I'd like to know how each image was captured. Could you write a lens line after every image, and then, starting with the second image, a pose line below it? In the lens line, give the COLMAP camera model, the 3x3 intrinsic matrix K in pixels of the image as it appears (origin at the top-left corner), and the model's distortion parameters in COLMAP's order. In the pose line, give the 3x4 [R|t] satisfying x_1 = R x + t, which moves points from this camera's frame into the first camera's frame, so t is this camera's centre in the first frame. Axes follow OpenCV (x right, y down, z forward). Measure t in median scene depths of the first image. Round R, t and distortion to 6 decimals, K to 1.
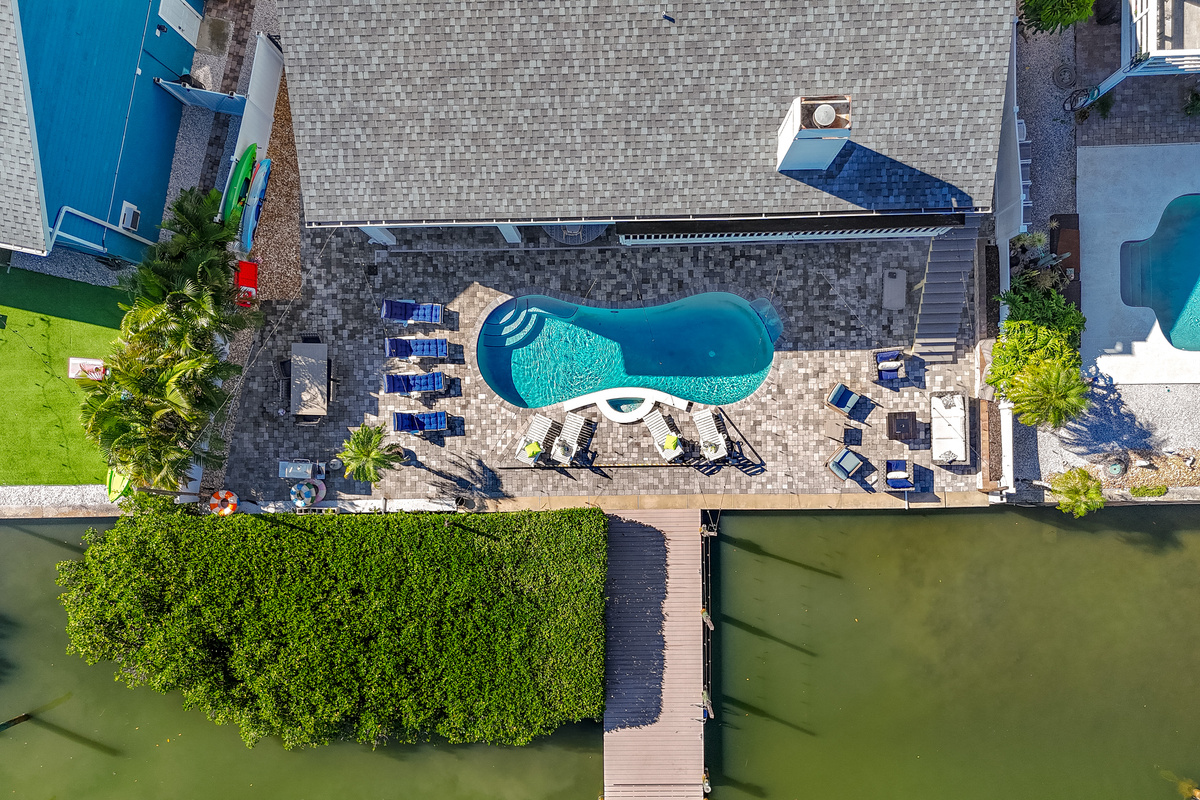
lens RADIAL K [[863.2, 0, 600.0], [0, 863.2, 400.0], [0, 0, 1]] dist [0.063254, -0.057189]
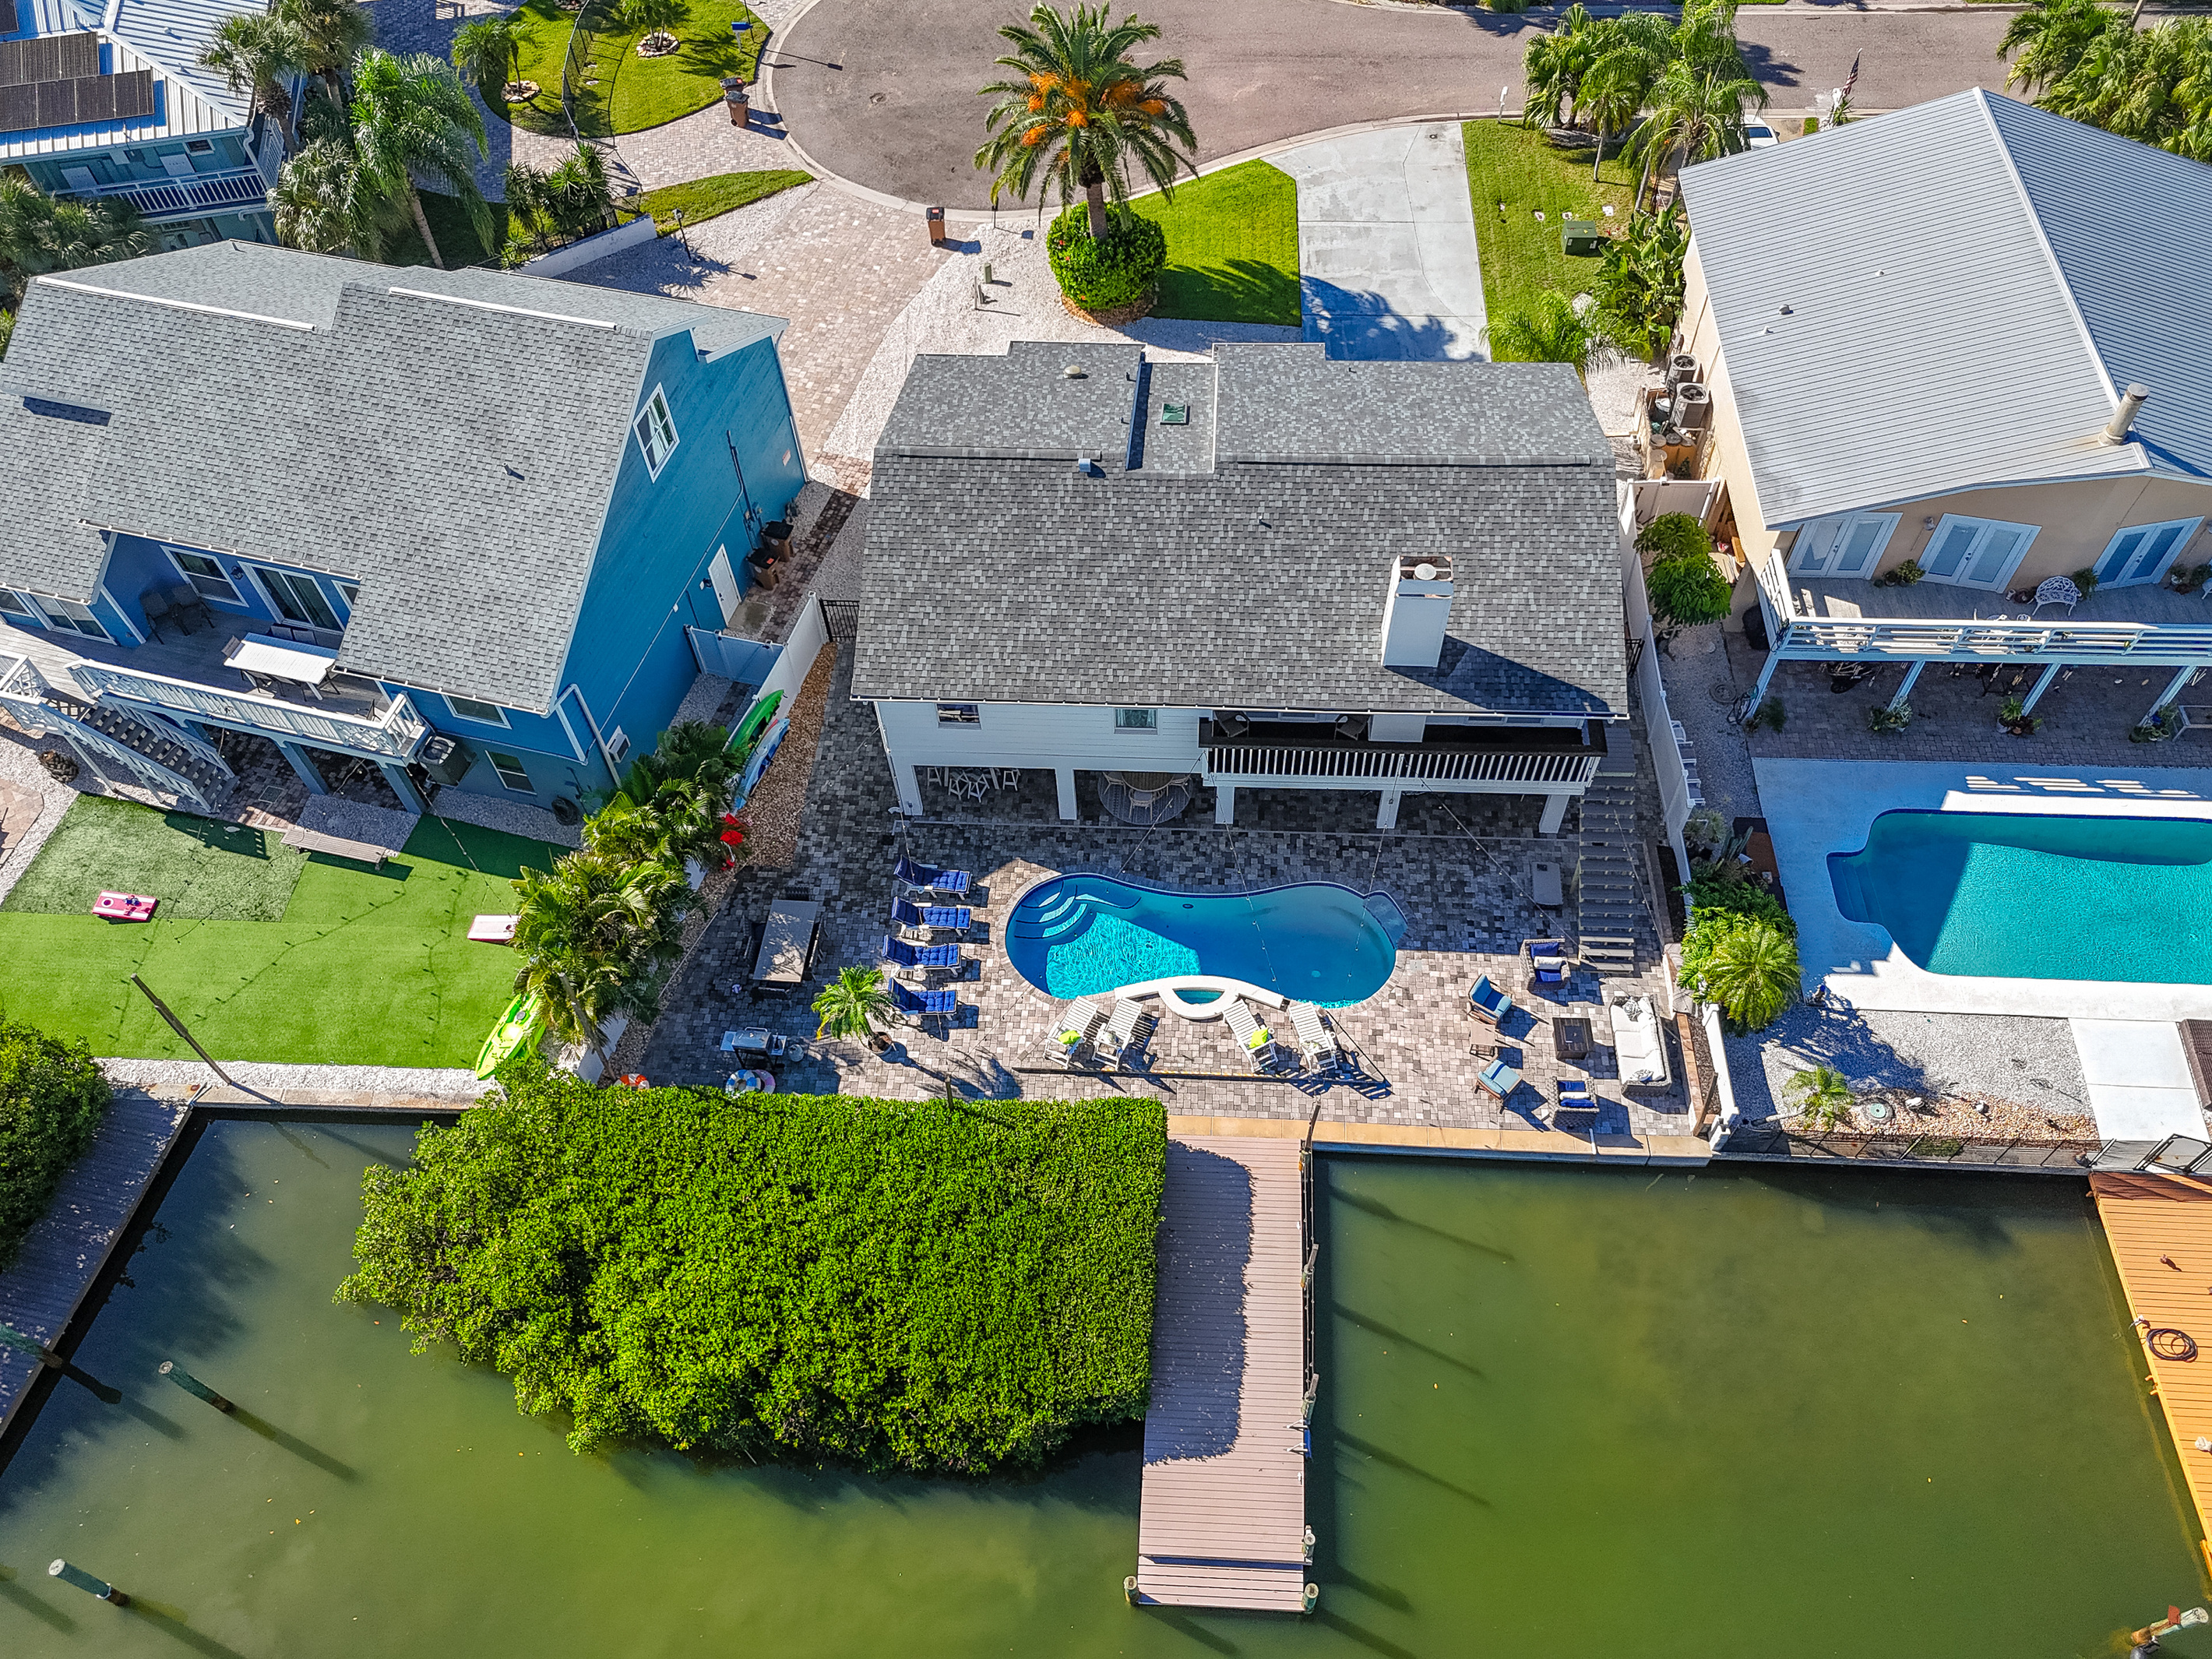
lens RADIAL K [[1578.0, 0, 1106.0], [0, 1578.0, 829.5], [0, 0, 1]] dist [0.166173, -0.400883]
pose [[0.997303, 0.064193, -0.035580, -0.010926], [-0.072924, 0.811907, -0.579214, 0.692713], [-0.008294, 0.580247, 0.814399, -0.199006]]
